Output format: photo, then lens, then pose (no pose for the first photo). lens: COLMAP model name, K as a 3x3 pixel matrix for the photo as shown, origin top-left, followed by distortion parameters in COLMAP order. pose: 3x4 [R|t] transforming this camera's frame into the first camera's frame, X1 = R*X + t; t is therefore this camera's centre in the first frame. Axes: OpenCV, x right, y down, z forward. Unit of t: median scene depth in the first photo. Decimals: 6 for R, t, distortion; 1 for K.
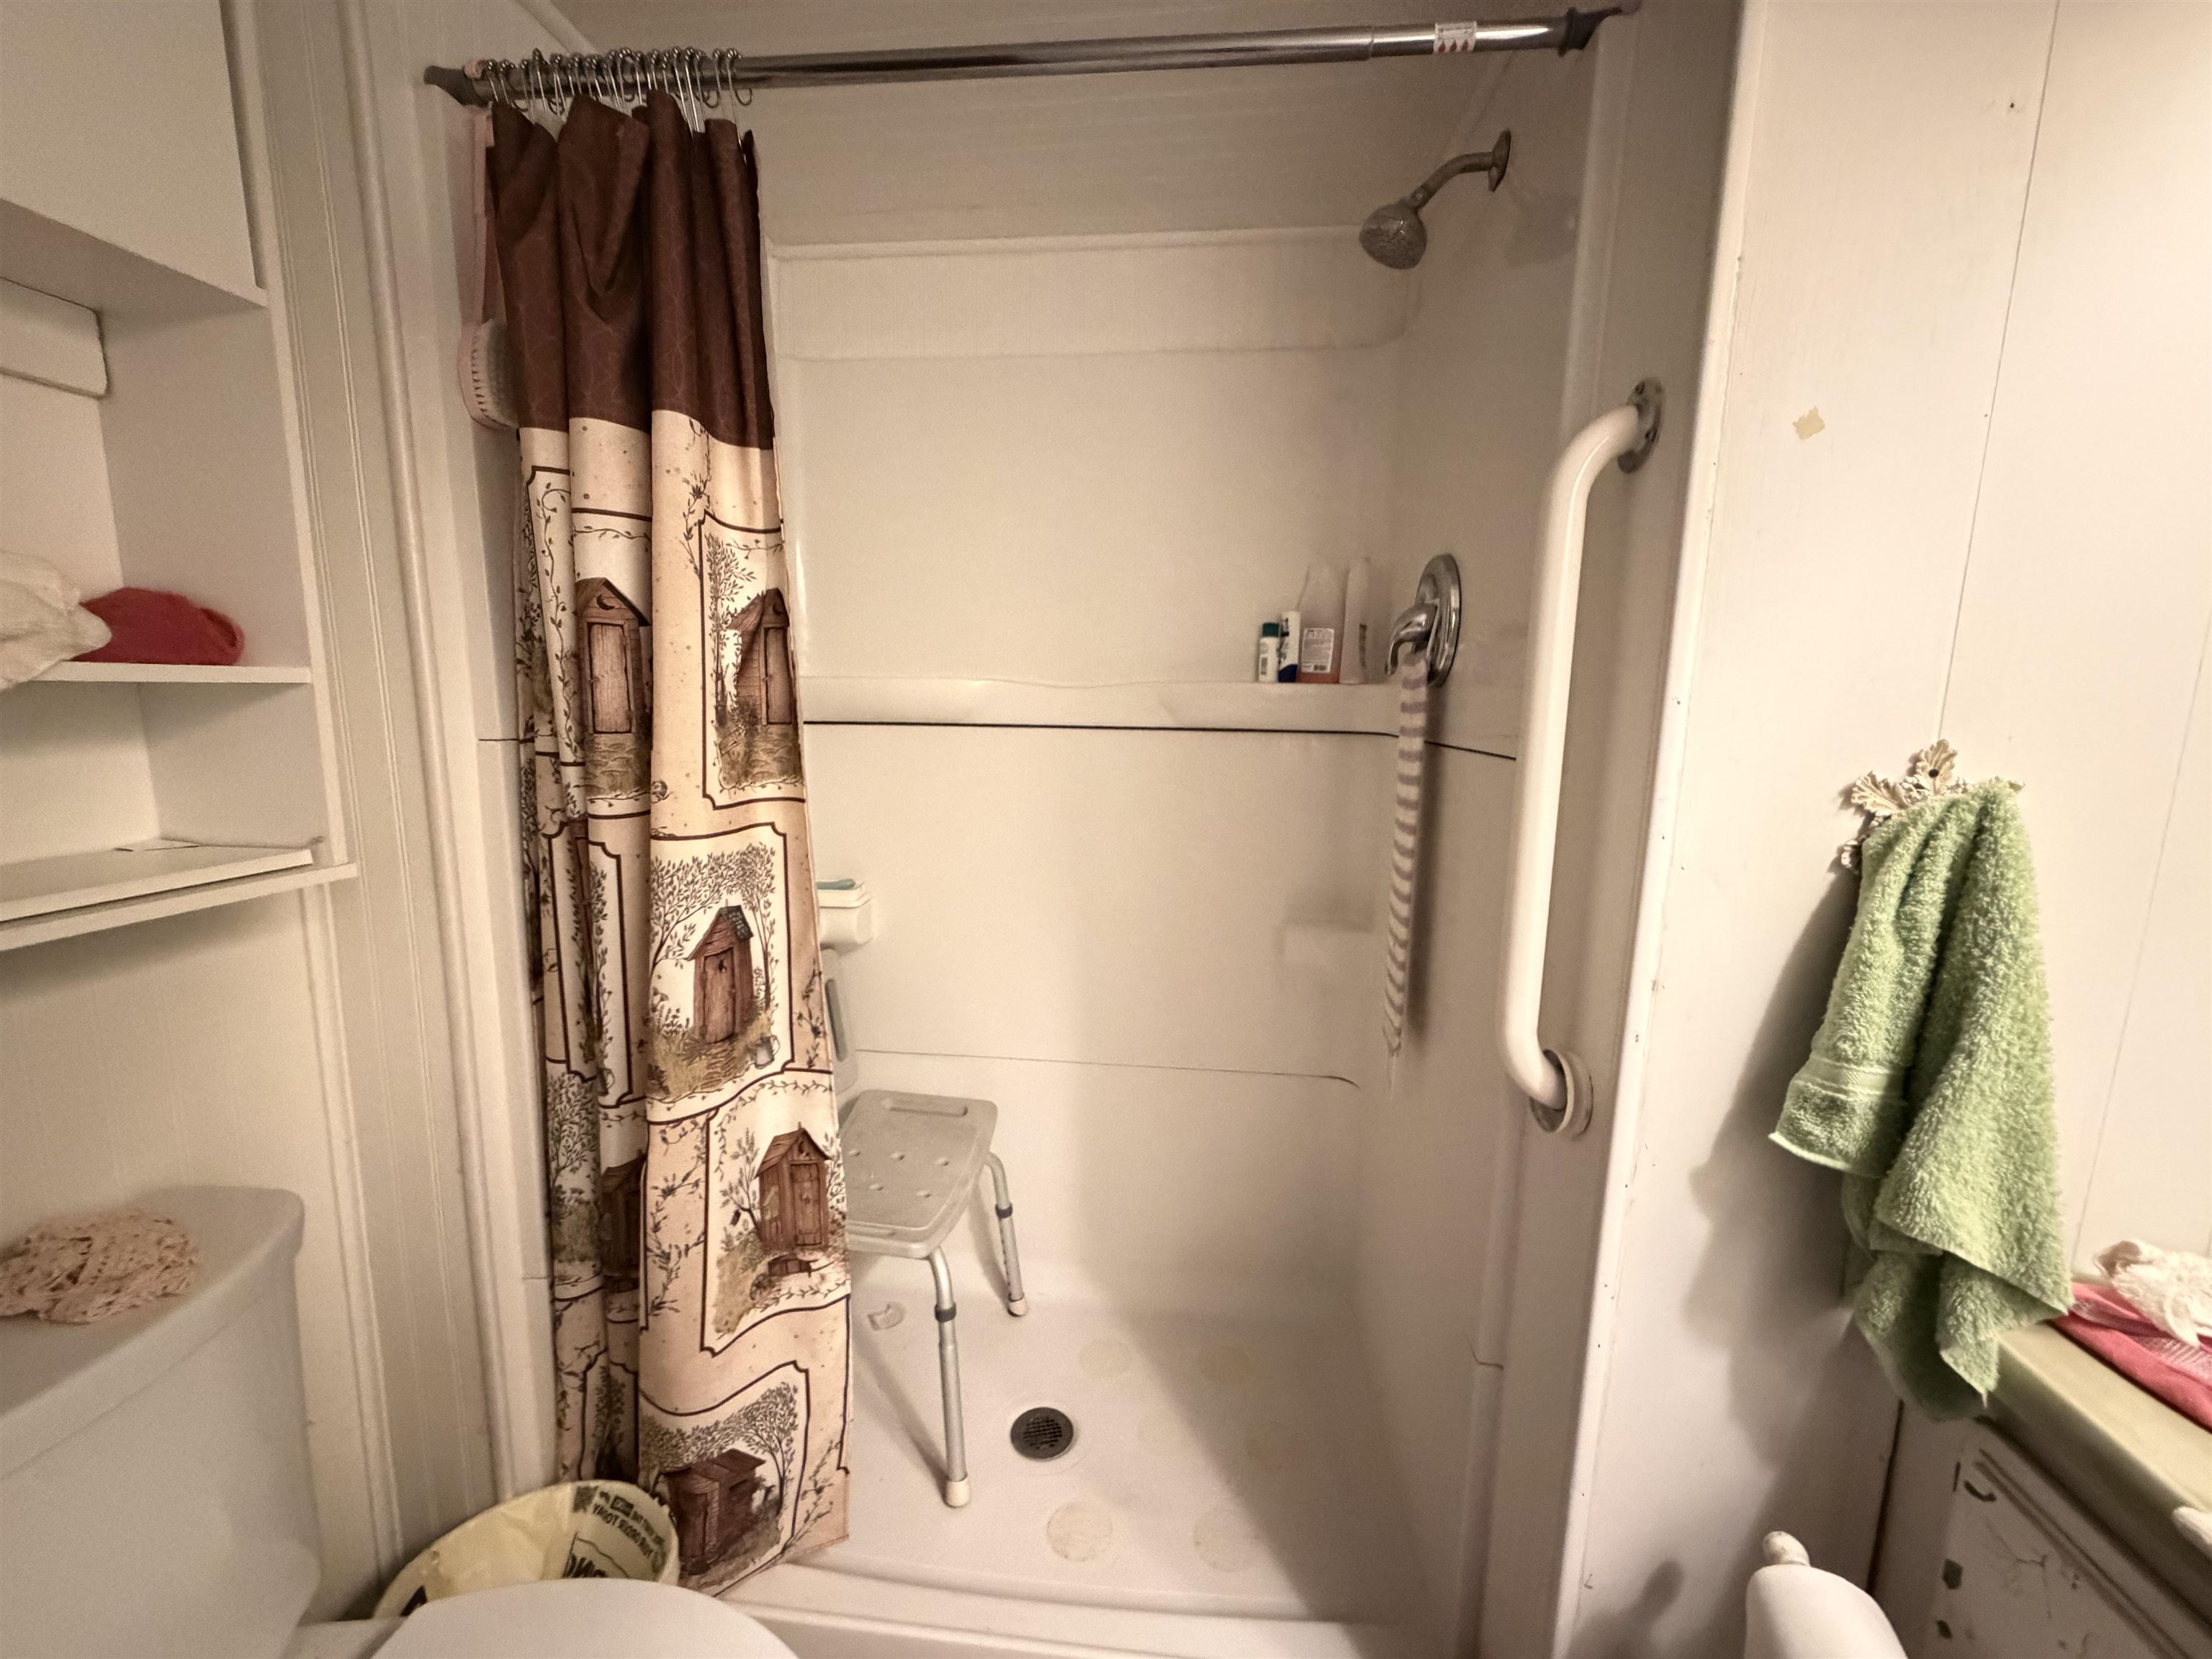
lens RADIAL K [[880.2, 0, 1116.5], [0, 880.2, 820.4], [0, 0, 1]] dist [0.001480, -0.000038]
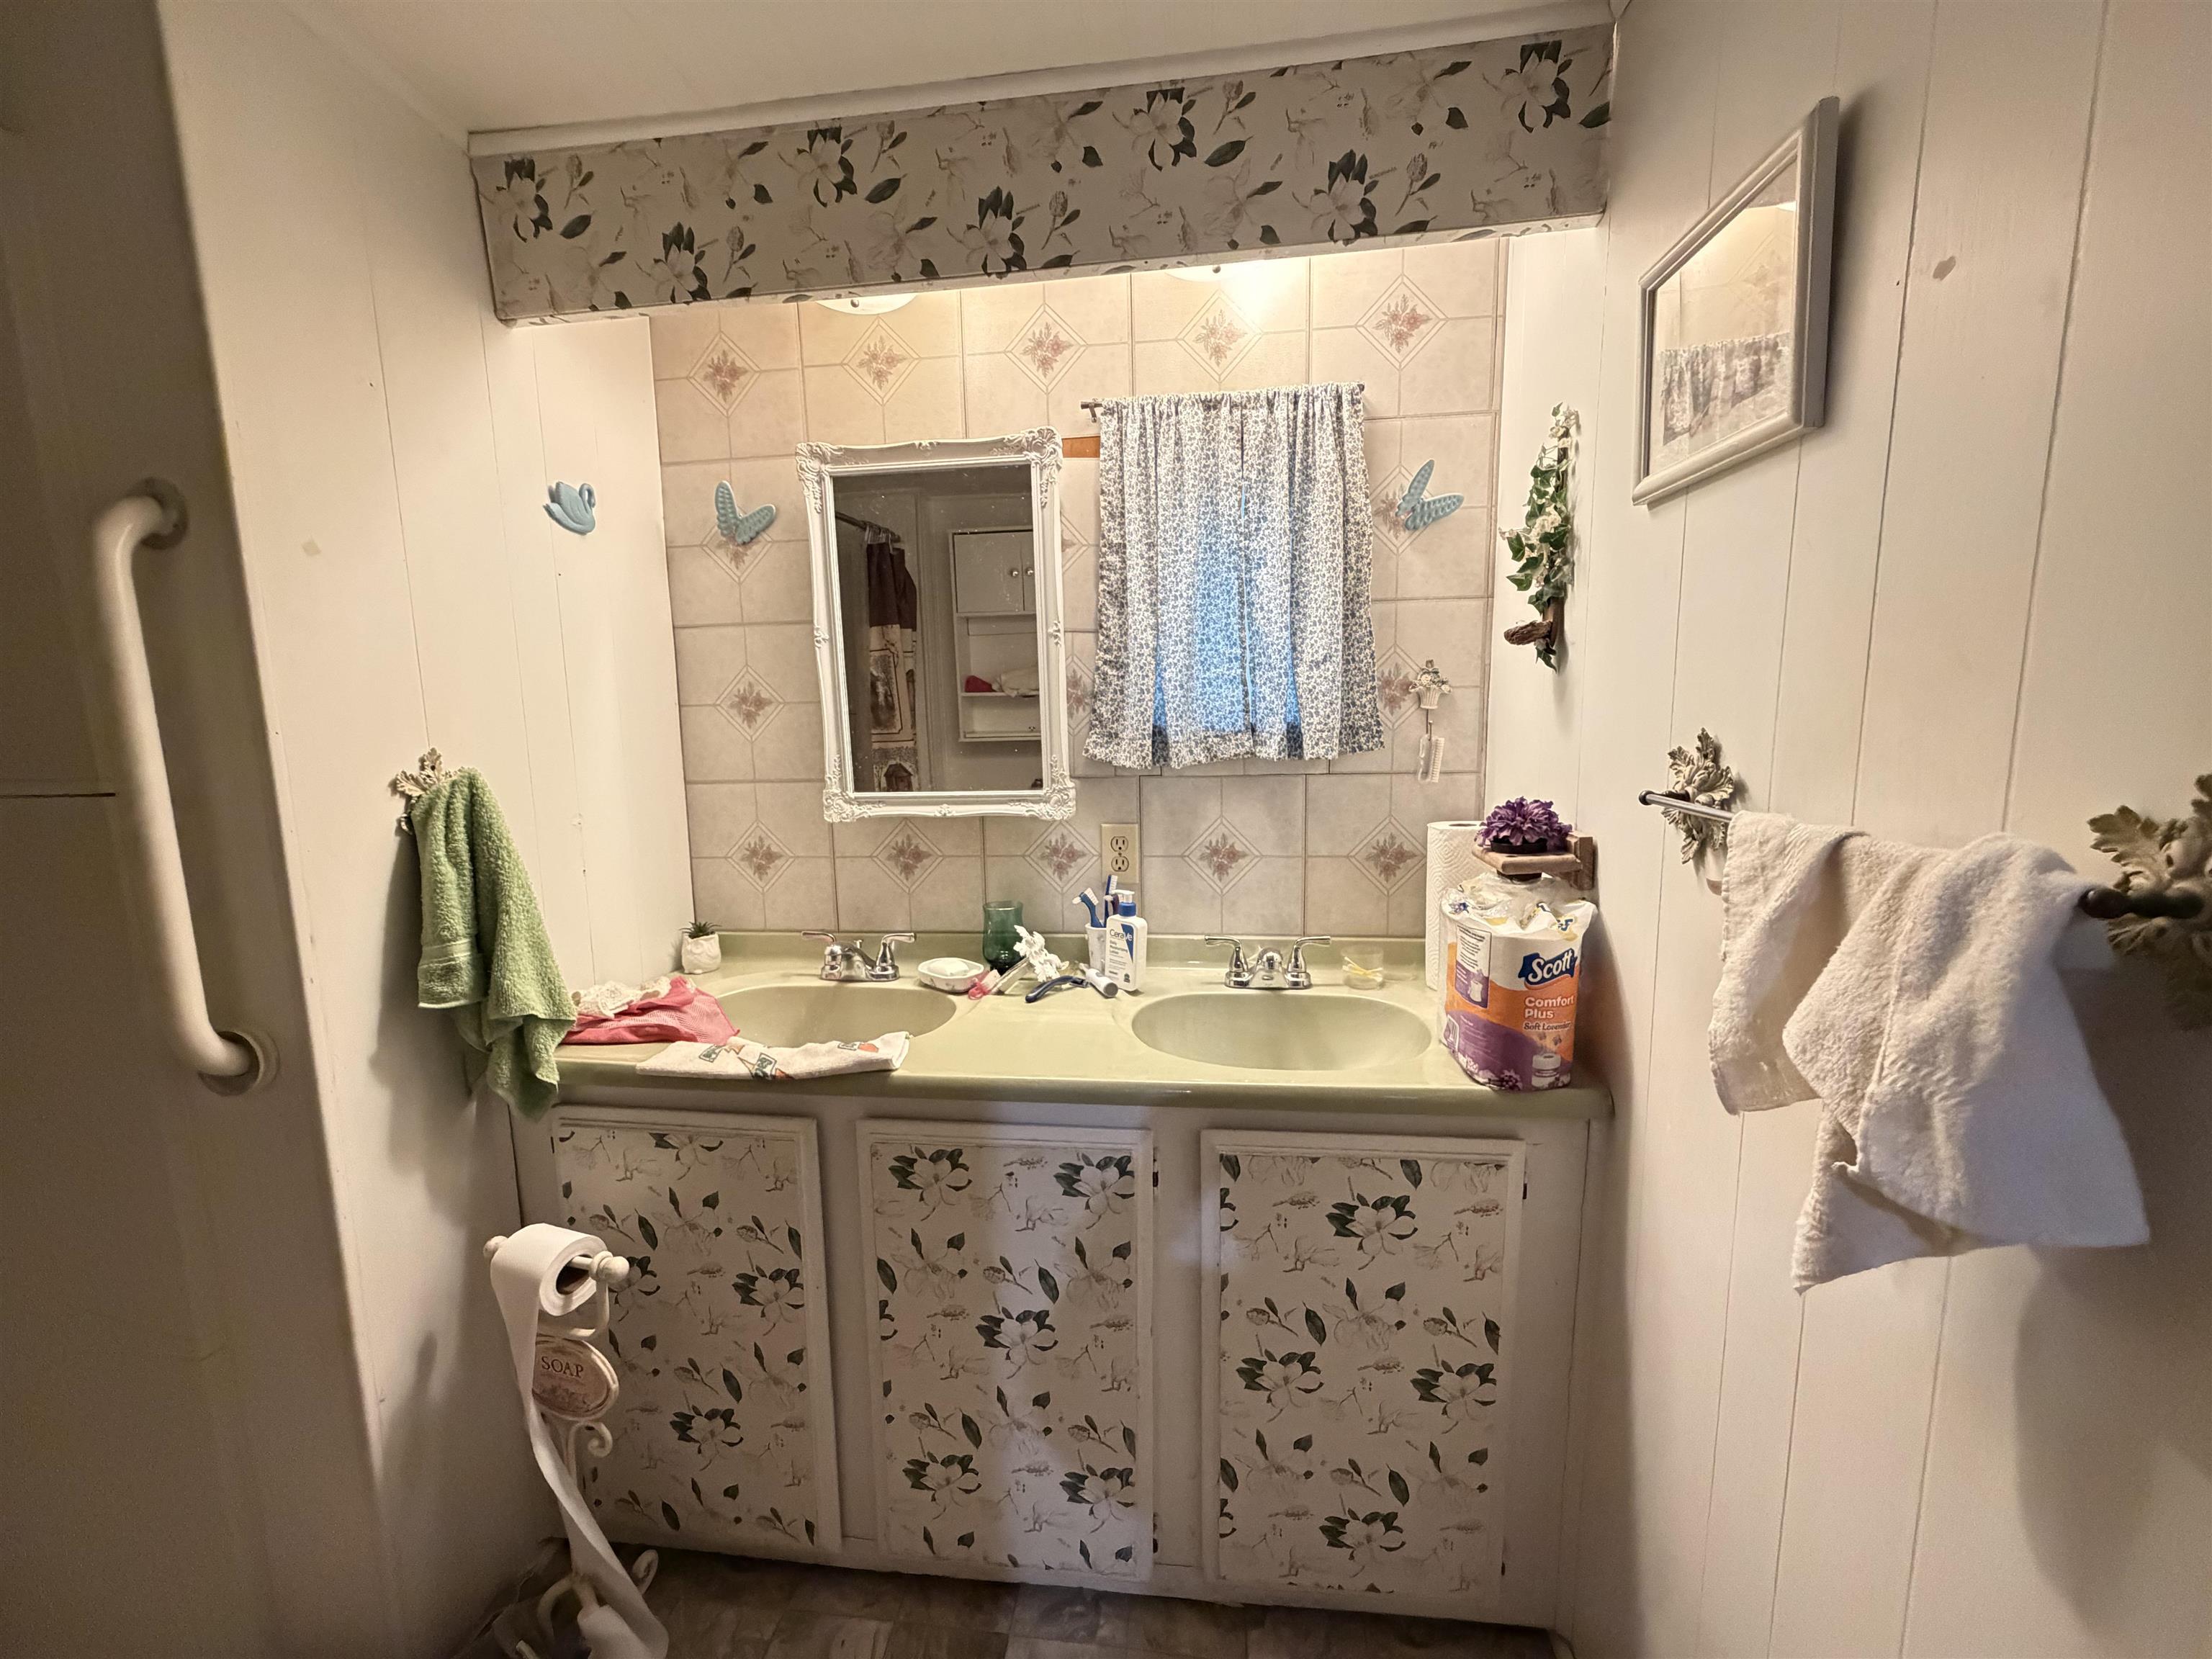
lens RADIAL K [[880.2, 0, 1100.3], [0, 880.2, 830.8], [0, 0, 1]] dist [0.001480, -0.000038]
pose [[0.017765, -0.156357, 0.987541, -0.755942], [0.171424, 0.973548, 0.151058, 0.028933], [-0.985037, 0.166605, 0.044099, -0.319389]]
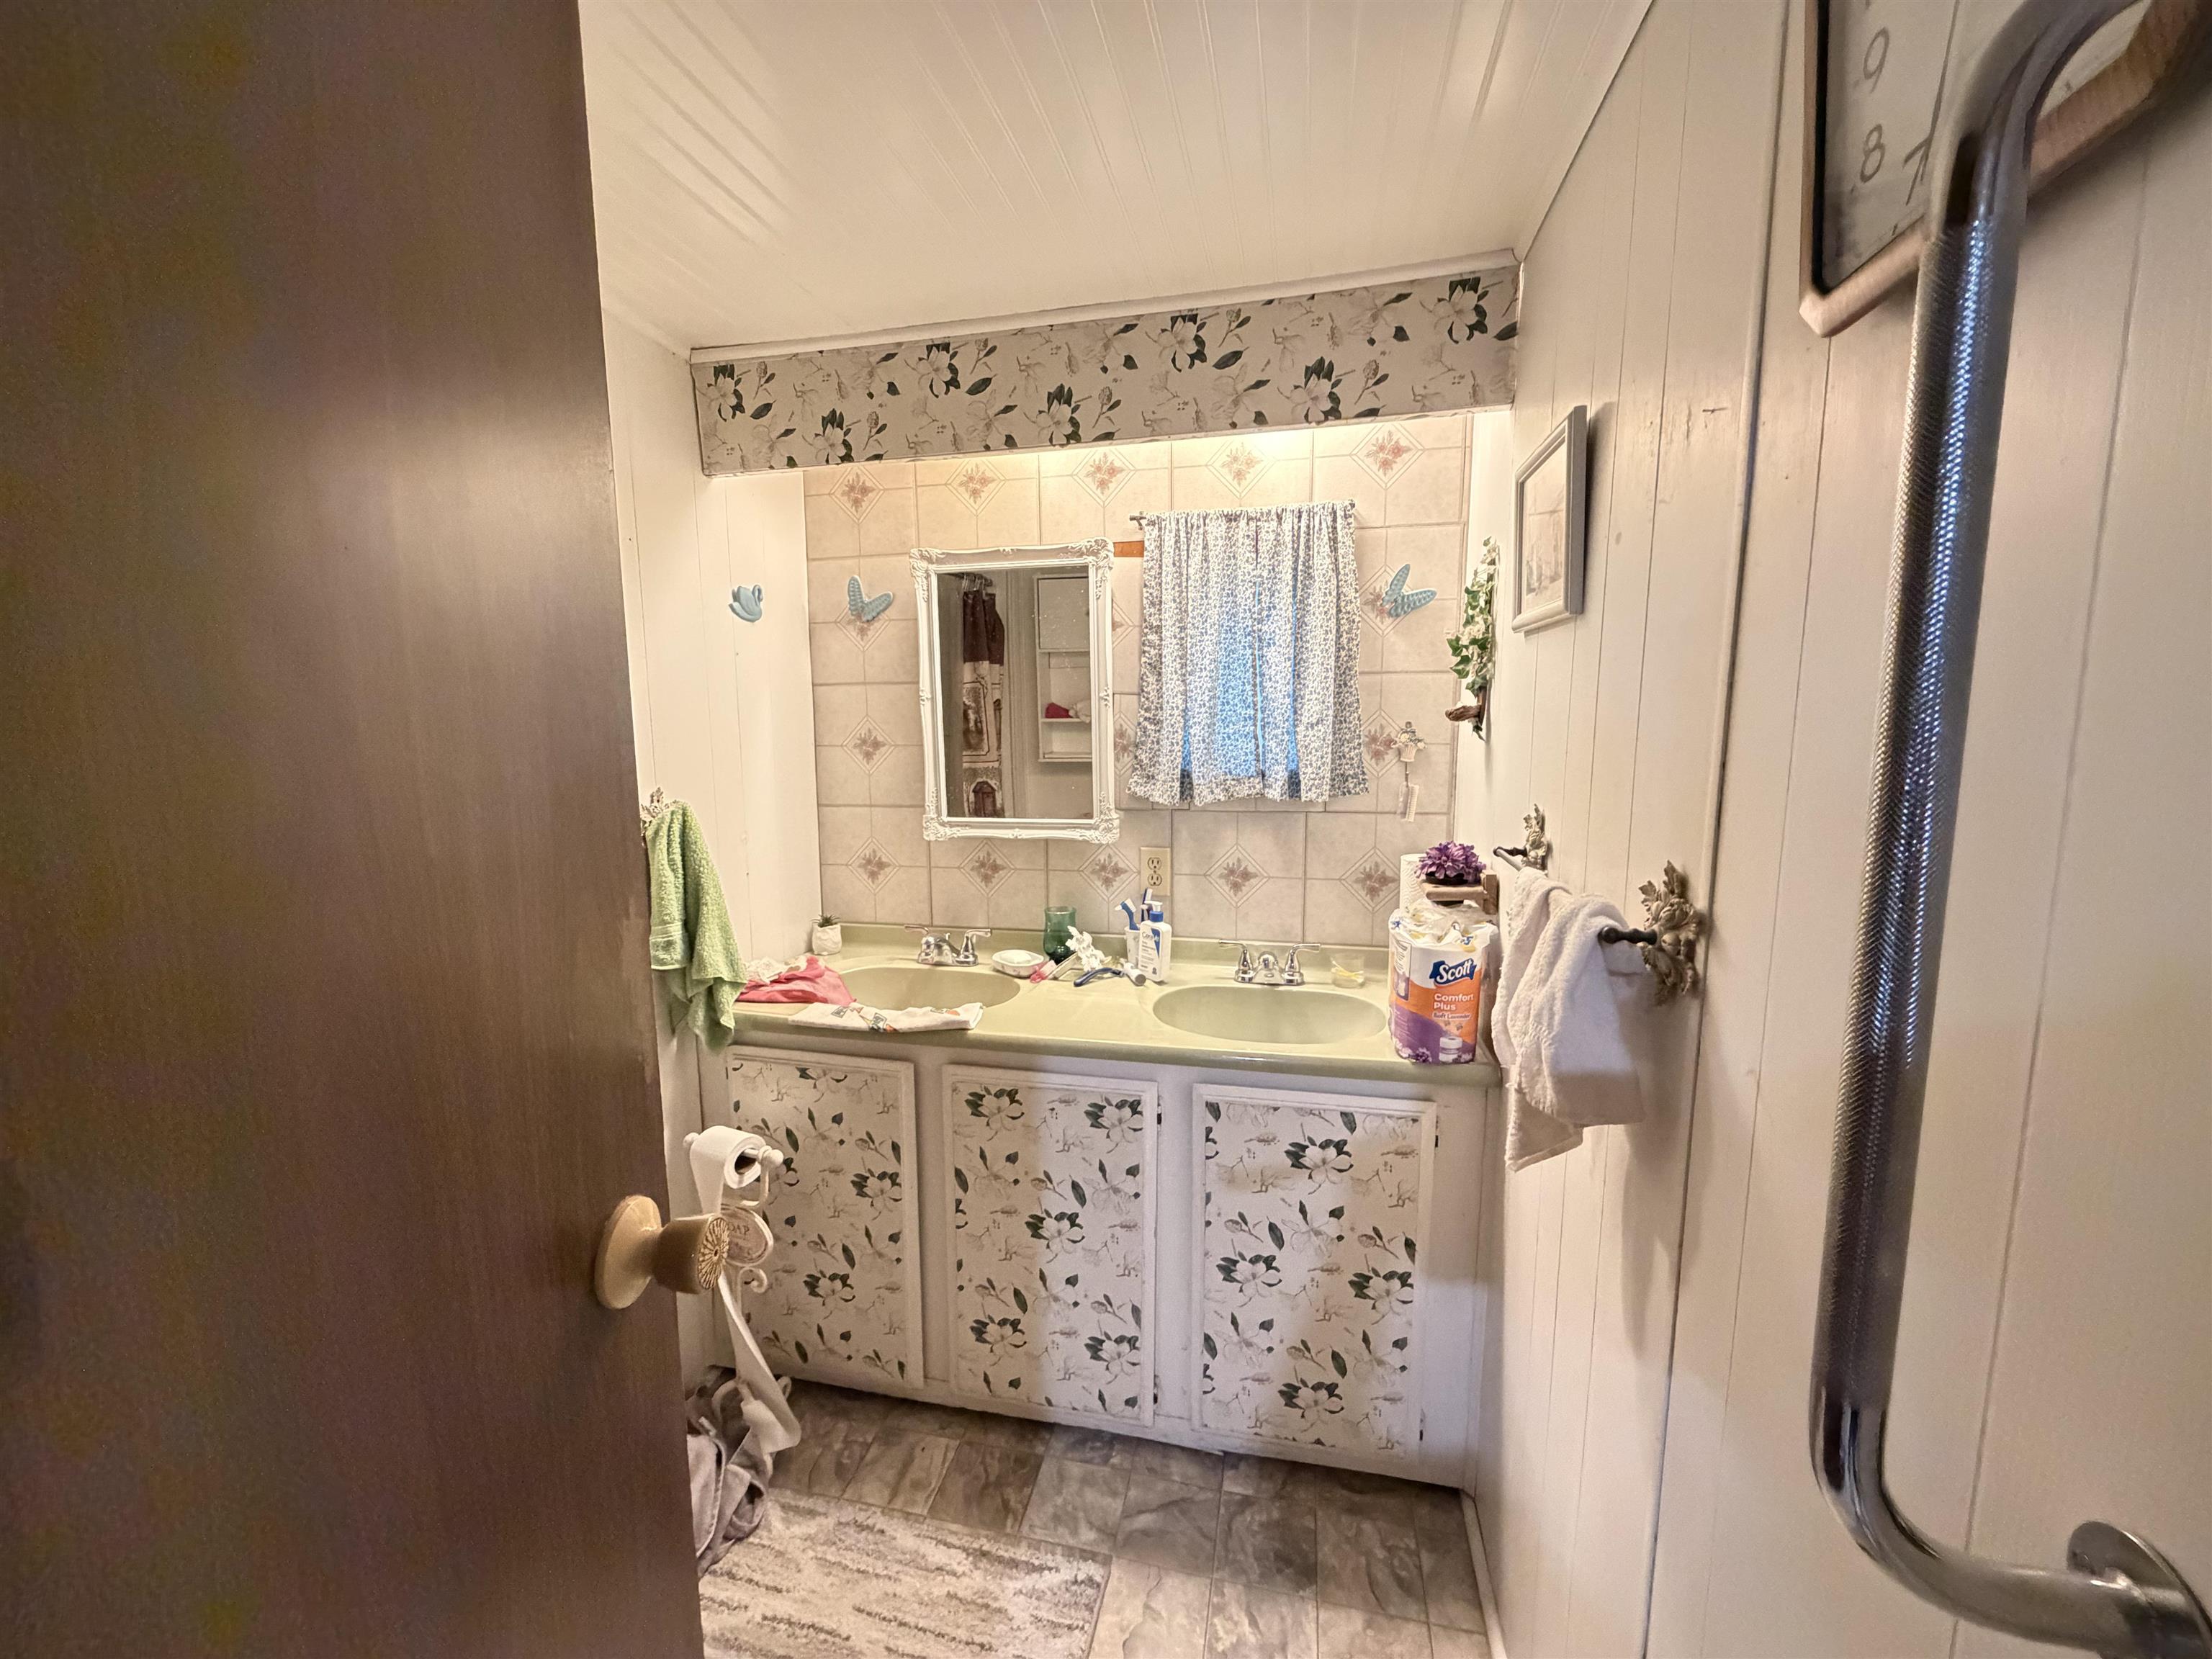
lens RADIAL K [[880.2, 0, 1102.8], [0, 880.2, 830.0], [0, 0, 1]] dist [0.001480, -0.000038]
pose [[0.116323, -0.151868, 0.981532, -1.337443], [0.160636, 0.978107, 0.132301, -0.102331], [-0.980135, 0.142280, 0.138171, -0.520513]]
